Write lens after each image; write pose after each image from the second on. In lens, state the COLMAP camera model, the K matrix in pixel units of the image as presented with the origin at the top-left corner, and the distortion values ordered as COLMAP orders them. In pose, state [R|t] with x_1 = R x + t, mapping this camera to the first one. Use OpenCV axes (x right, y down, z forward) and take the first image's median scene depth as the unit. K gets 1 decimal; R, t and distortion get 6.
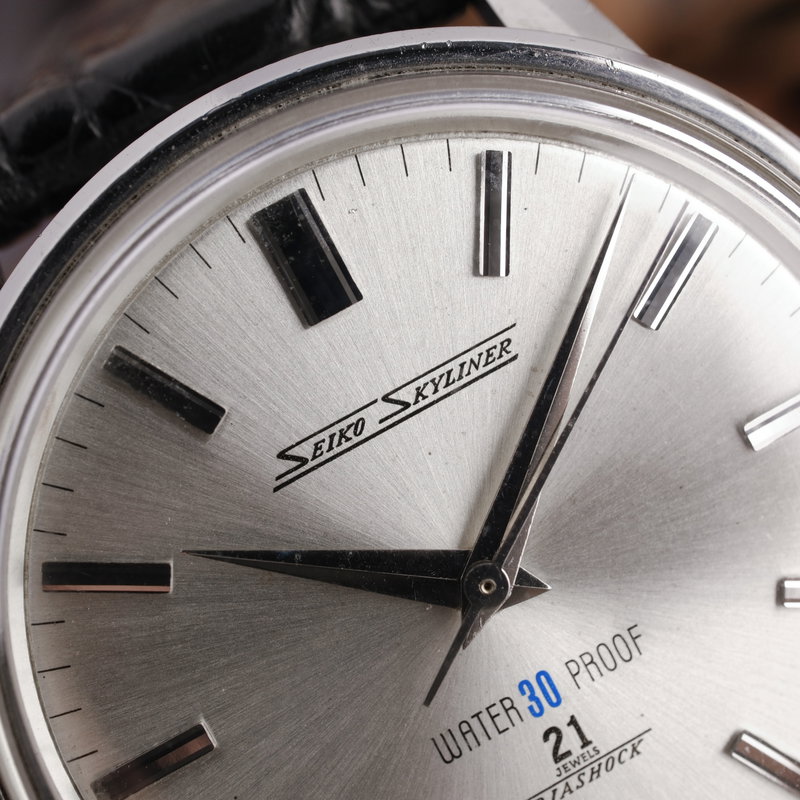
lens RADIAL K [[1456.2, 0, 398.8], [0, 1456.2, 394.5], [0, 0, 1]] dist [0.037565, 0.000000]
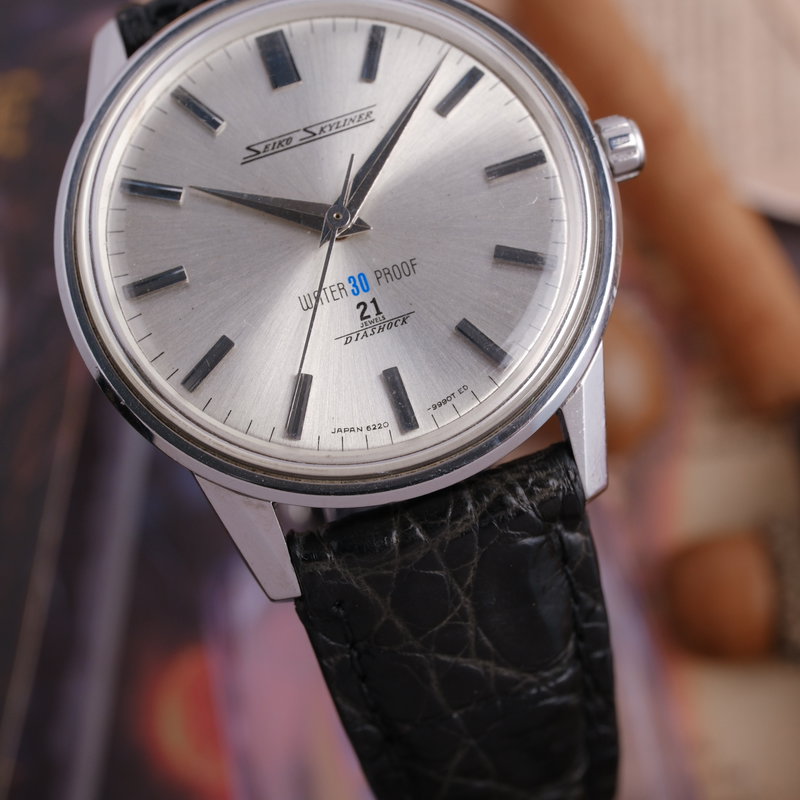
lens RADIAL K [[1456.2, 0, 397.7], [0, 1456.2, 398.4], [0, 0, 1]] dist [0.037565, 0.000000]
pose [[0.984440, 0.128356, -0.120013, 0.399586], [-0.156998, 0.949233, -0.272595, 0.868966], [0.078931, 0.287196, 0.954614, -0.779246]]
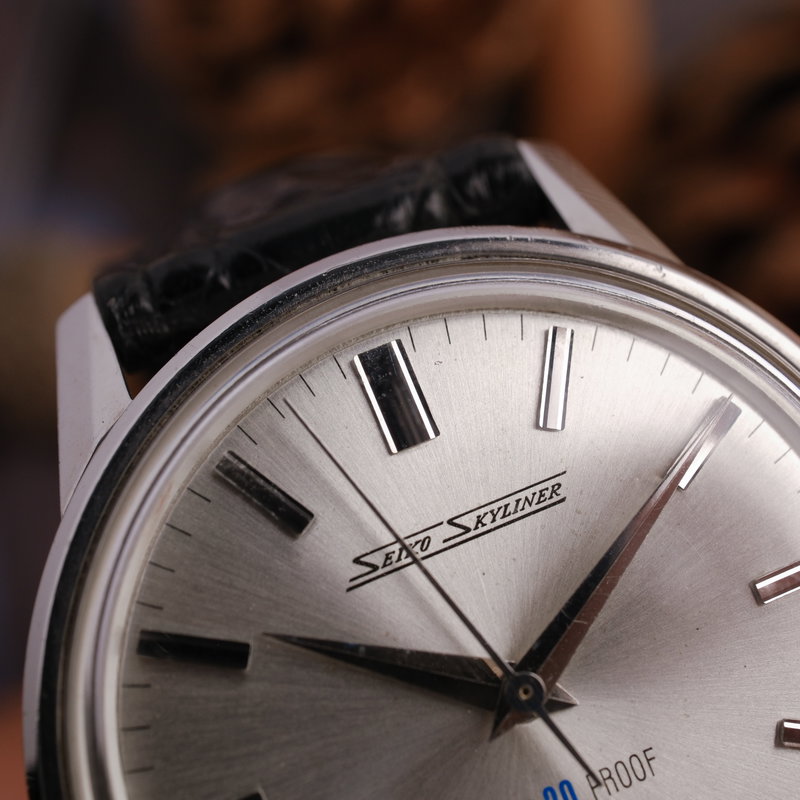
lens RADIAL K [[1456.2, 0, 407.6], [0, 1456.2, 405.1], [0, 0, 1]] dist [0.037565, 0.000000]
pose [[0.994671, 0.102943, 0.005703, -0.059086], [-0.099327, 0.971622, -0.214674, 0.164602], [-0.027640, 0.212964, 0.976669, -0.155238]]
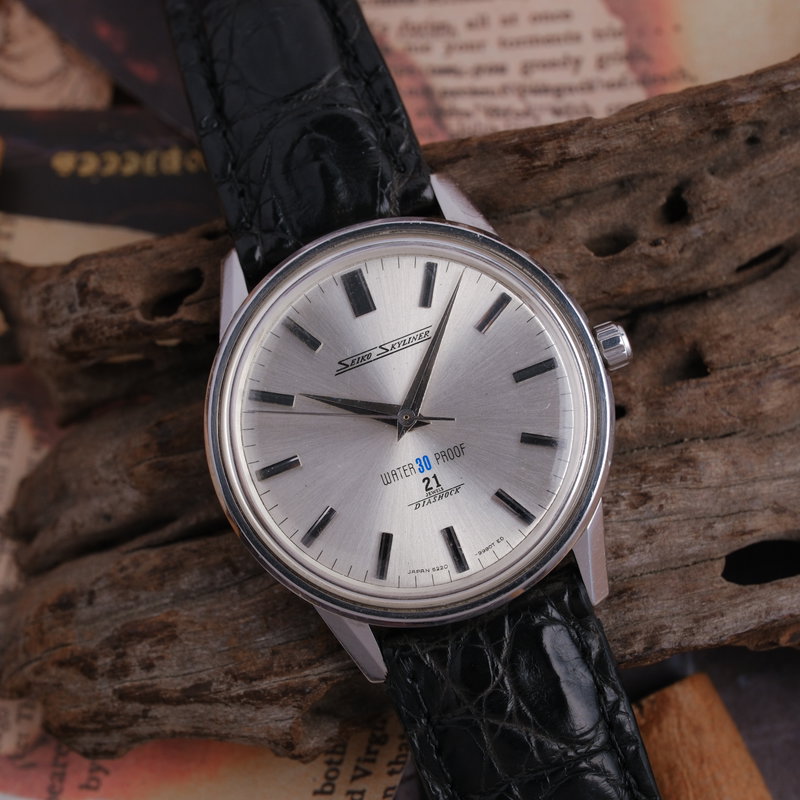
lens RADIAL K [[1456.2, 0, 401.9], [0, 1456.2, 400.9], [0, 0, 1]] dist [0.037565, 0.000000]
pose [[0.980248, 0.113238, -0.162143, 0.480345], [-0.135357, 0.981887, -0.132577, 0.454458], [0.144193, 0.151905, 0.977821, -1.629413]]
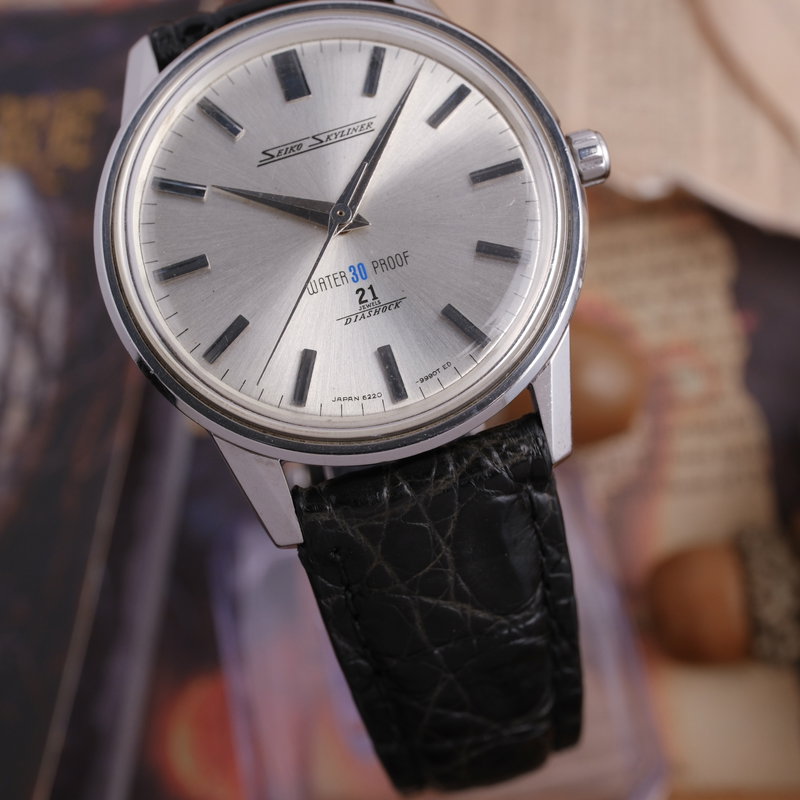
lens RADIAL K [[1456.2, 0, 396.9], [0, 1456.2, 394.7], [0, 0, 1]] dist [0.037565, 0.000000]
pose [[0.981908, 0.145565, -0.121106, 0.451721], [-0.173731, 0.946948, -0.270383, 0.973336], [0.075323, 0.286531, 0.955105, -1.046981]]
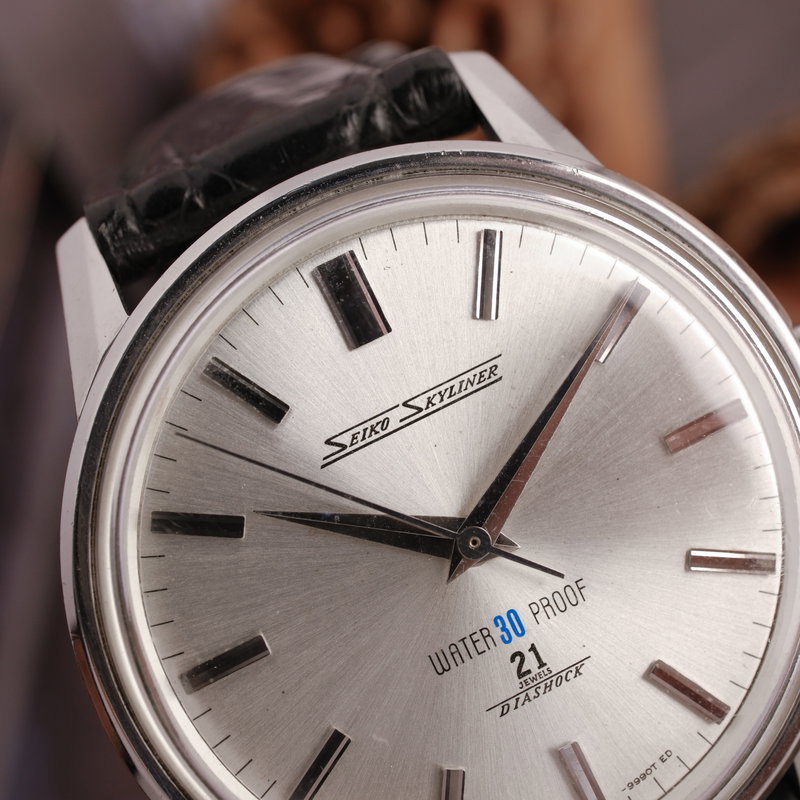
lens RADIAL K [[1456.2, 0, 404.8], [0, 1456.2, 396.9], [0, 0, 1]] dist [0.037565, 0.000000]
pose [[0.999129, 0.040839, 0.008615, -0.021429], [-0.040224, 0.997241, -0.062385, 0.081560], [-0.011139, 0.061984, 0.998015, -0.374198]]
